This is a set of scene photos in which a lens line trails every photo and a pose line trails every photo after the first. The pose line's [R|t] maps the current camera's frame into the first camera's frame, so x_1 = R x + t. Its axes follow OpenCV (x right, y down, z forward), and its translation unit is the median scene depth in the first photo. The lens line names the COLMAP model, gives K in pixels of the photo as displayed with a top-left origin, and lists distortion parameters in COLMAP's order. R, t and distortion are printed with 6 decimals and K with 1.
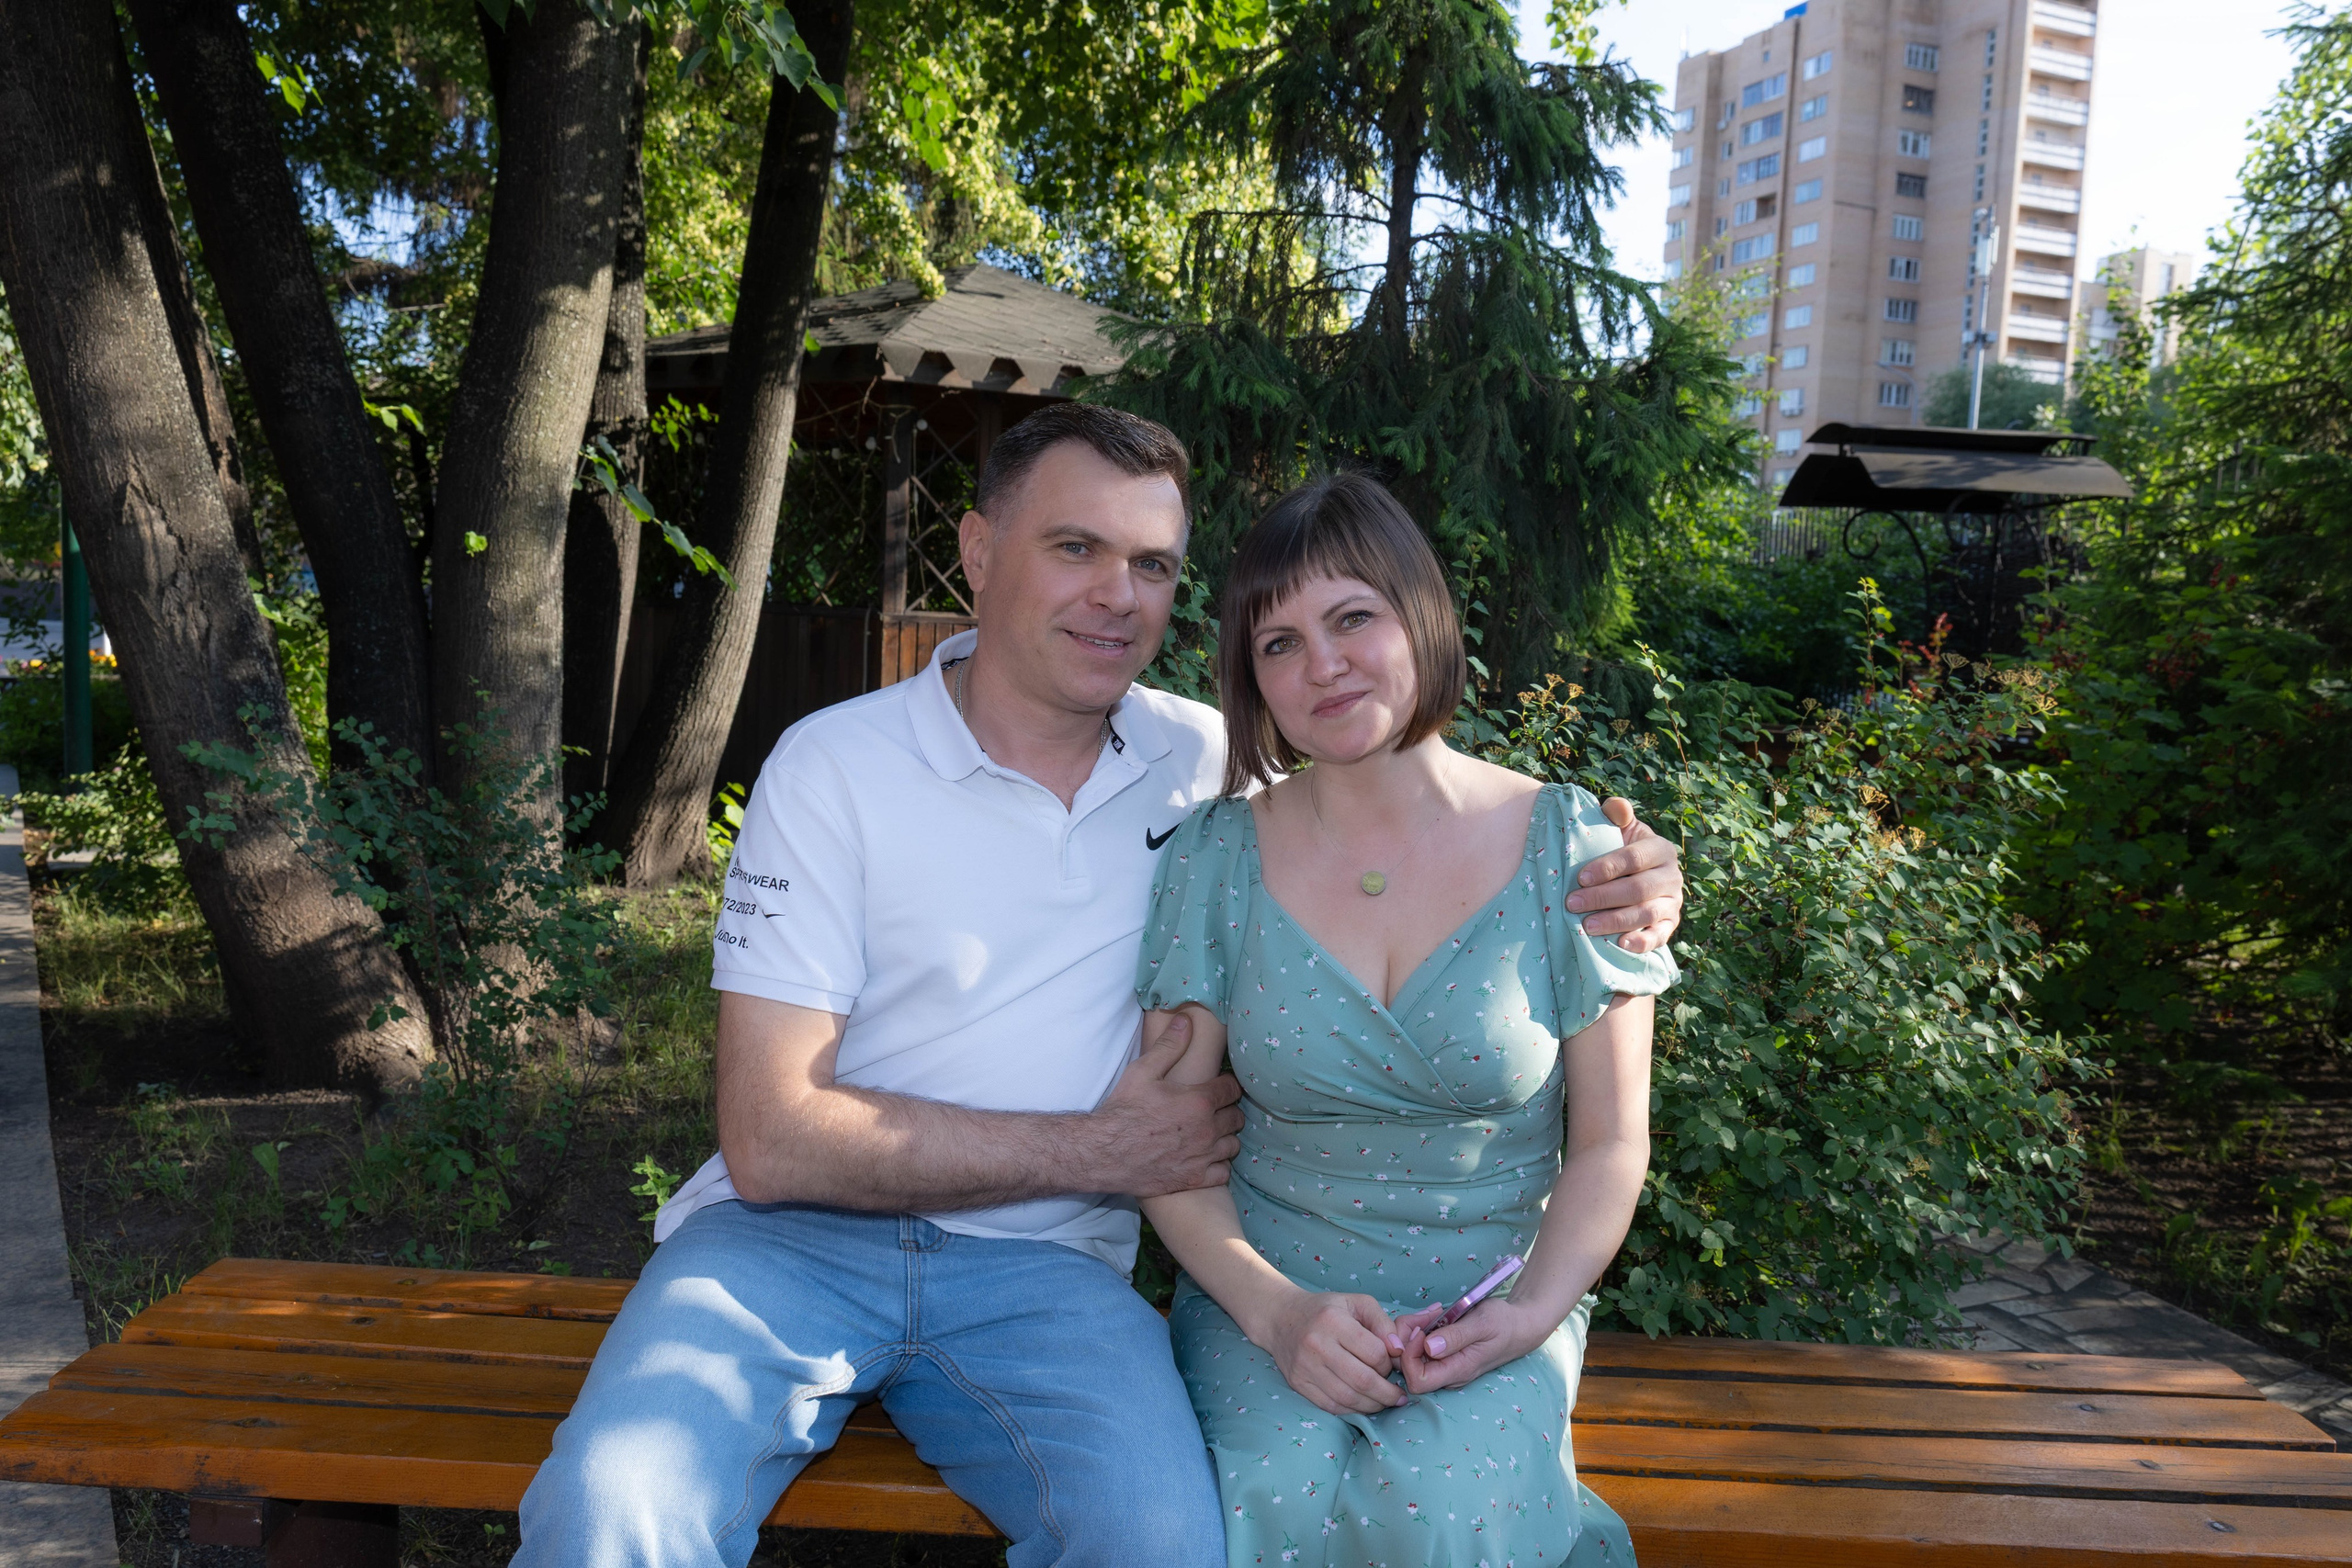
lens RADIAL K [[1942.5, 0, 1173.6], [0, 1942.5, 784.7], [0, 0, 1]] dist [0.083241, -0.076069]
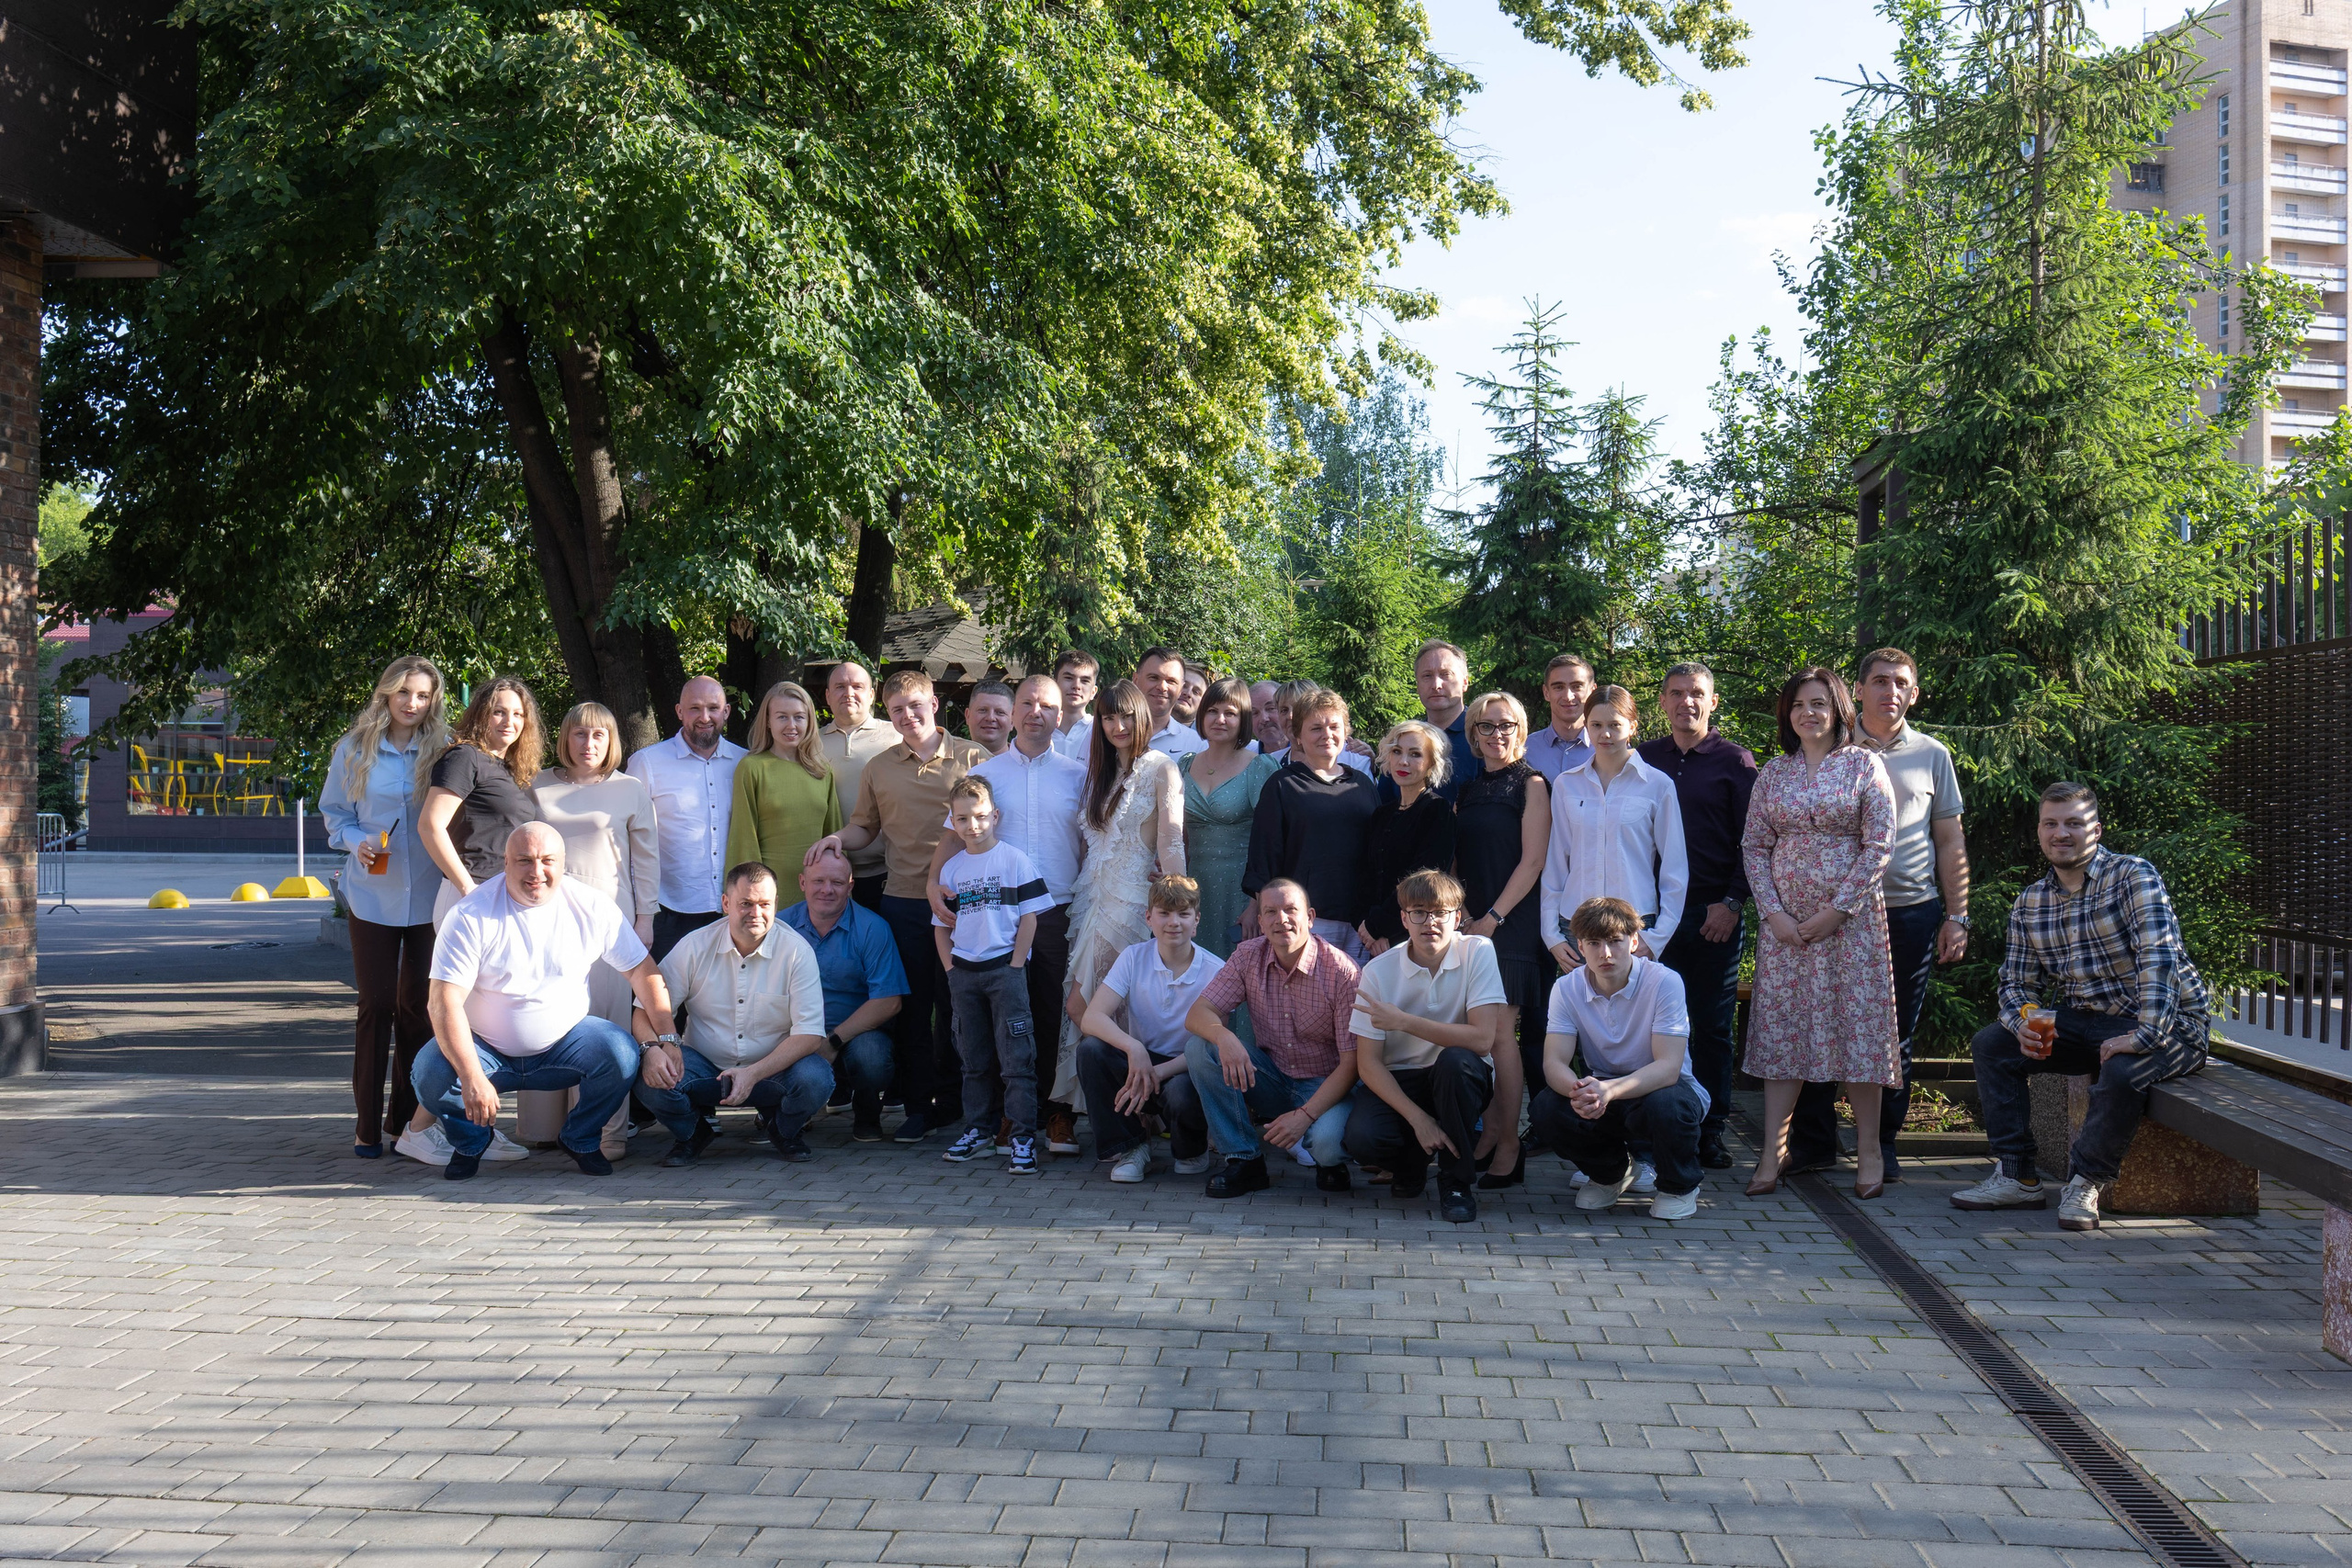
lens RADIAL K [[2398.6, 0, 1186.4], [0, 2398.6, 787.0], [0, 0, 1]] dist [0.106621, 0.000928]
pose [[0.996517, -0.044891, -0.070275, 0.419863], [0.038230, 0.994893, -0.093413, 0.166482], [0.074110, 0.090401, 0.993144, -1.999610]]
